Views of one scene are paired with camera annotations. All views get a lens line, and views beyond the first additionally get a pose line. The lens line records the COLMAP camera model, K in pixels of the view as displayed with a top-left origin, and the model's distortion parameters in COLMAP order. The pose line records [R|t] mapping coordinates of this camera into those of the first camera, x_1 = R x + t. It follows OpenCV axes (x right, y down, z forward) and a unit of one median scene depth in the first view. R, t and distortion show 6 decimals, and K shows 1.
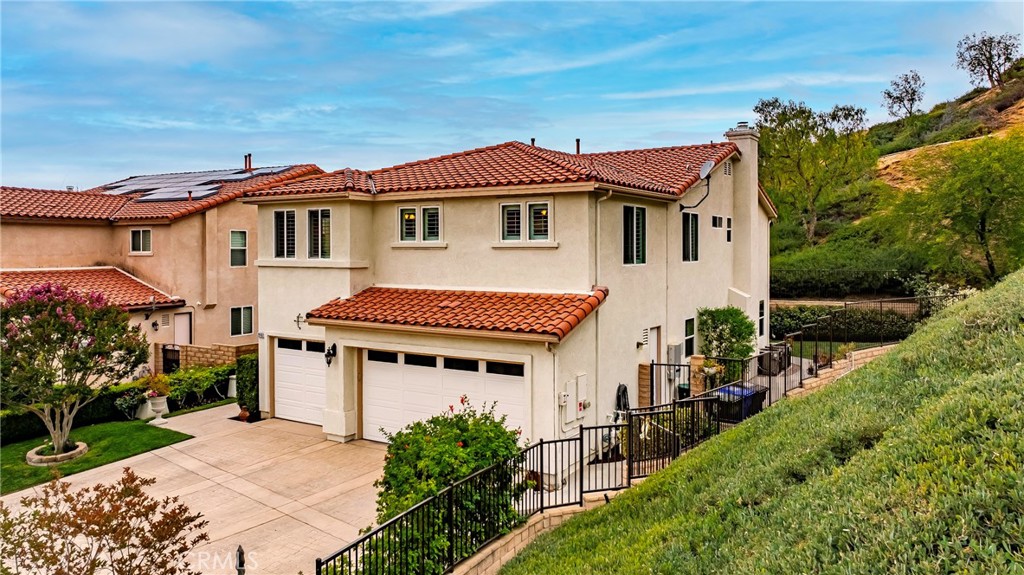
lens RADIAL K [[731.8, 0, 512.0], [0, 731.8, 287.5], [0, 0, 1]] dist [-0.012403, -0.003865]
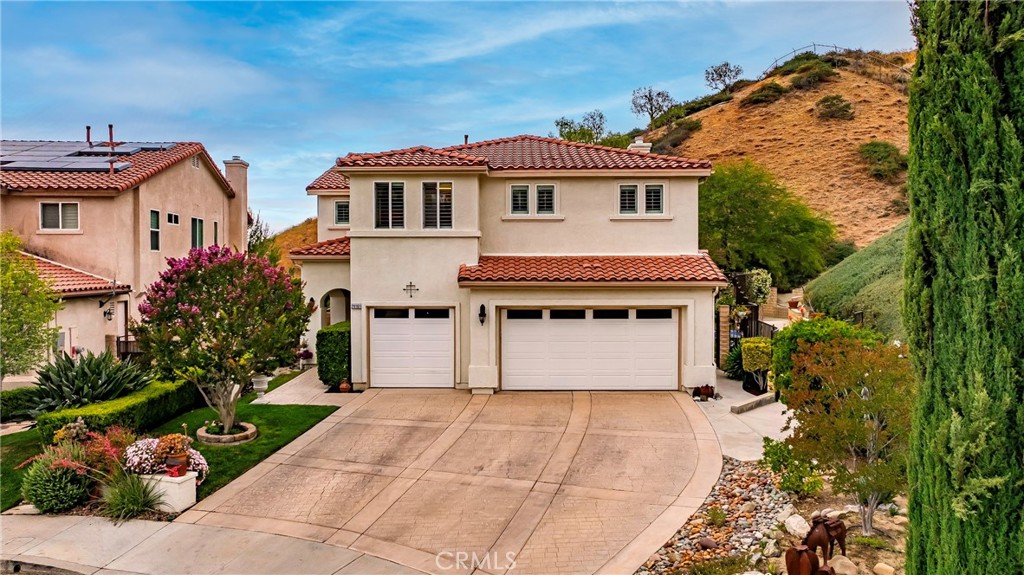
lens RADIAL K [[731.8, 0, 512.0], [0, 731.8, 287.5], [0, 0, 1]] dist [-0.012403, -0.003865]
pose [[0.857042, -0.016787, 0.514973, -0.727300], [0.028562, 0.999480, -0.014954, 0.065484], [-0.514454, 0.027525, 0.857076, 0.037326]]
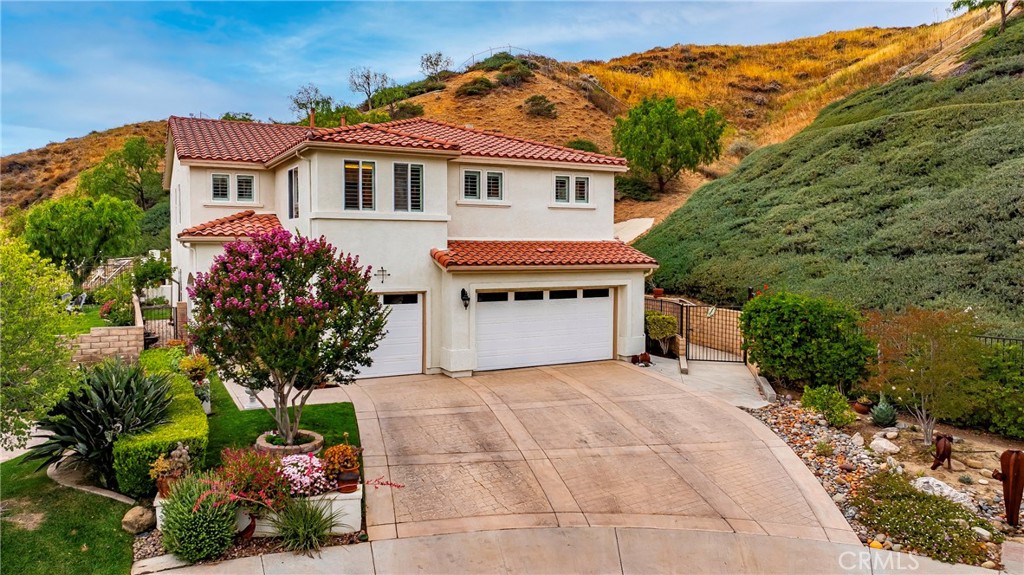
lens RADIAL K [[731.8, 0, 512.0], [0, 731.8, 287.5], [0, 0, 1]] dist [-0.012403, -0.003865]
pose [[0.490836, -0.049677, 0.869835, -1.104077], [0.042313, 0.998554, 0.033152, 0.039410], [-0.870224, 0.020533, 0.492228, 0.374297]]
